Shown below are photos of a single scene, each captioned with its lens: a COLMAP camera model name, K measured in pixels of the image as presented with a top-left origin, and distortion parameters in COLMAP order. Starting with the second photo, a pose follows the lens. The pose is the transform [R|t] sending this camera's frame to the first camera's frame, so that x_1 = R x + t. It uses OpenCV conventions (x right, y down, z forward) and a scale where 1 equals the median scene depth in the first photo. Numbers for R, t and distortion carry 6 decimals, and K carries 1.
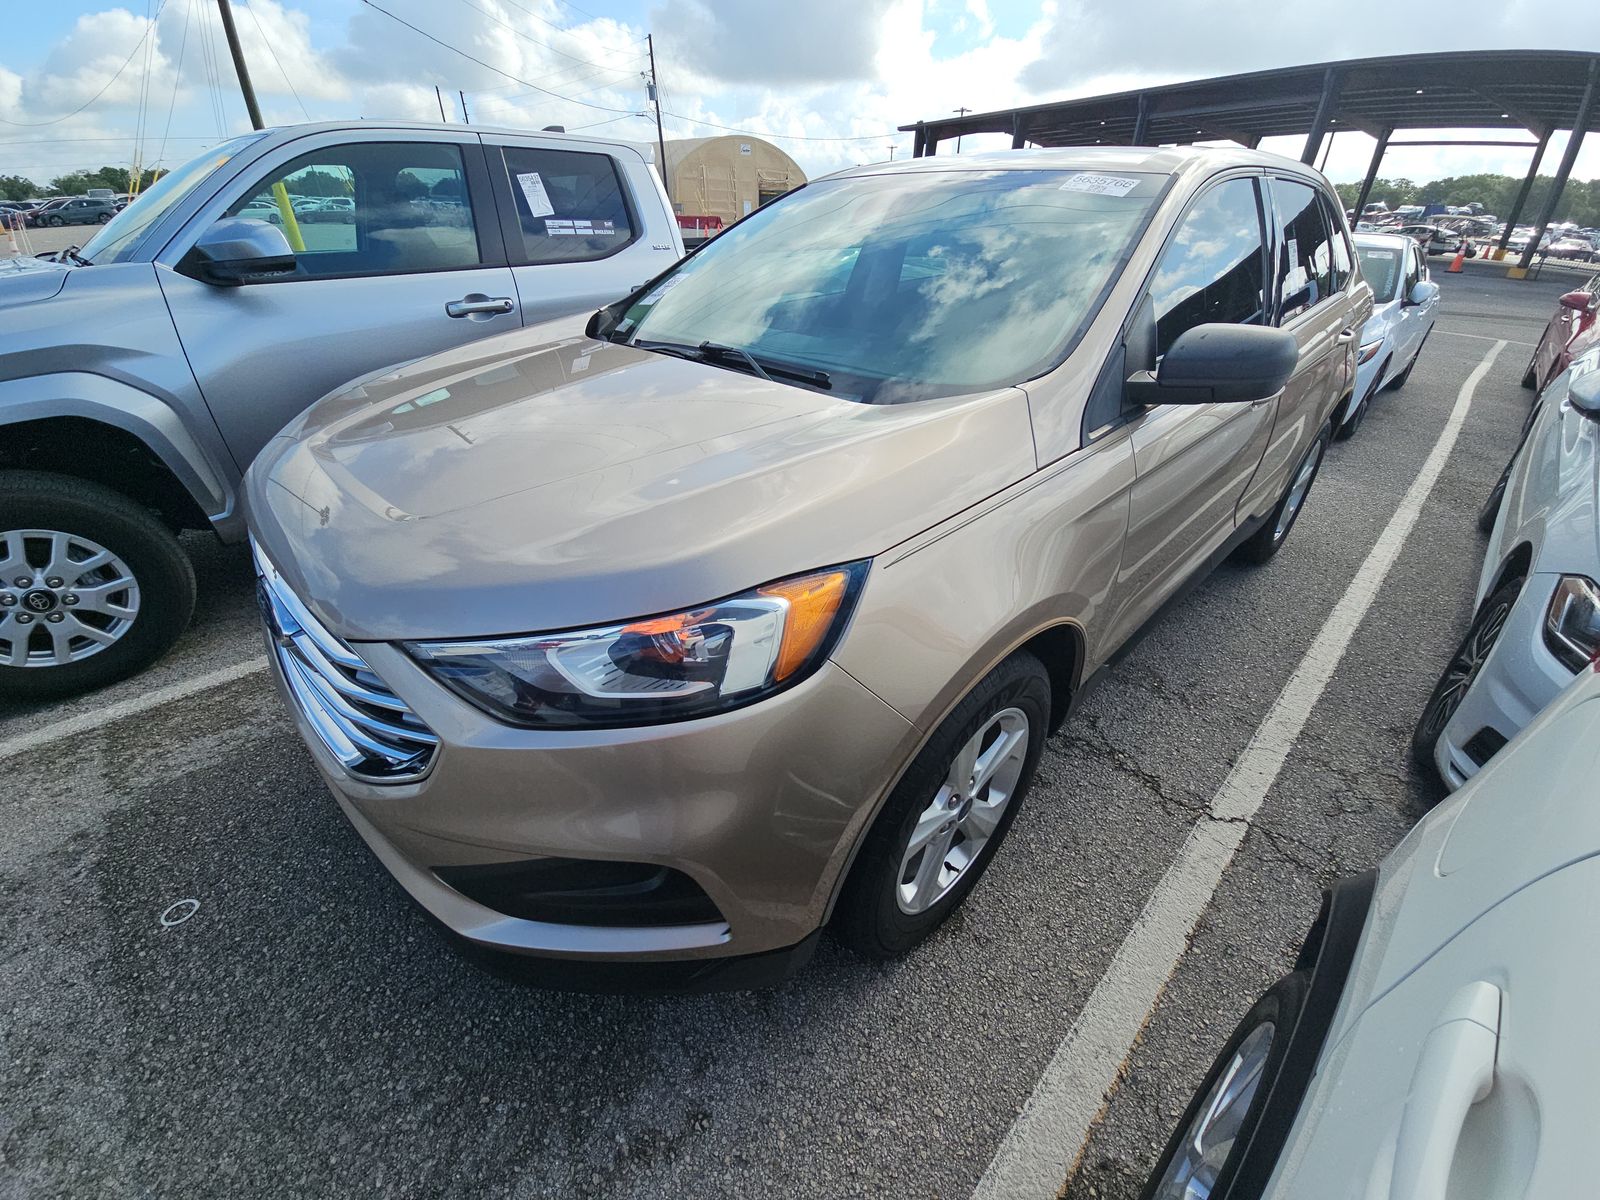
lens RADIAL K [[649.6, 0, 796.4], [0, 649.6, 606.7], [0, 0, 1]] dist [0.052244, -0.028785]
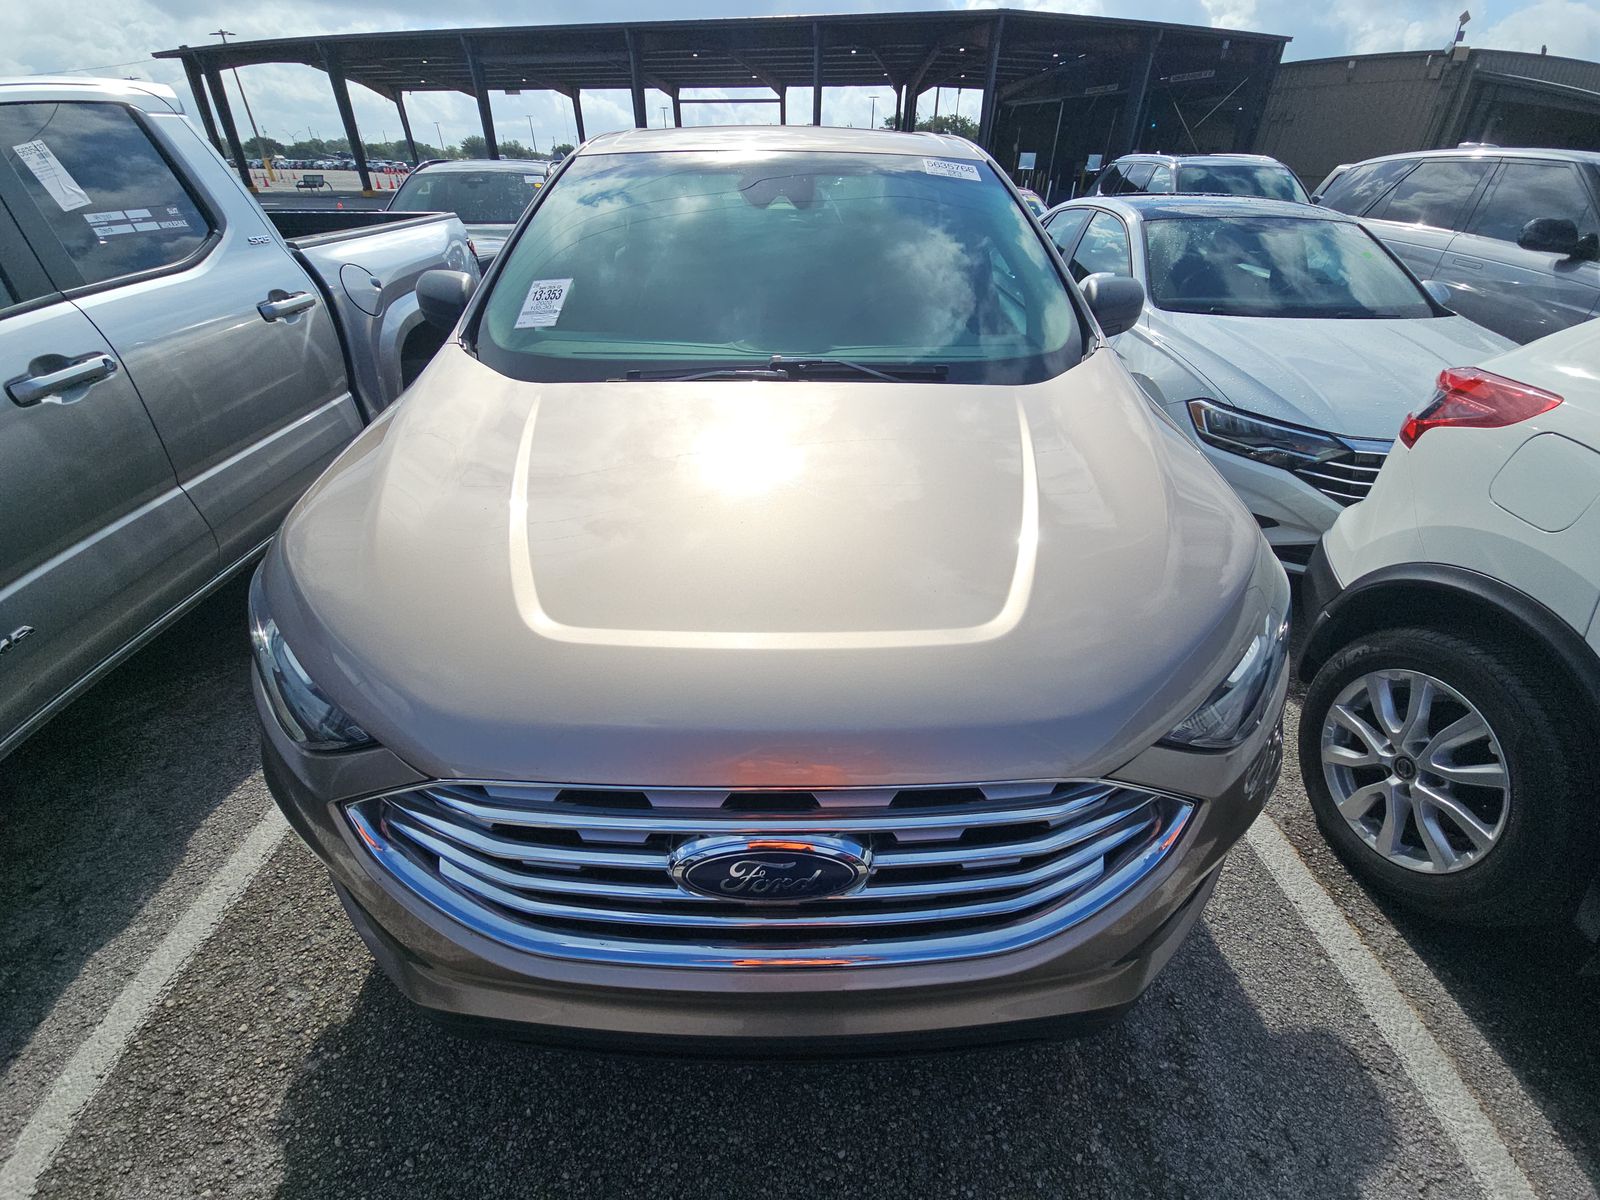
lens RADIAL K [[649.6, 0, 796.4], [0, 649.6, 606.7], [0, 0, 1]] dist [0.052244, -0.028785]
pose [[0.691597, -0.406131, 0.597287, -0.411408], [0.371713, 0.909157, 0.187784, -0.133849], [-0.619293, 0.092148, 0.779734, 0.172643]]
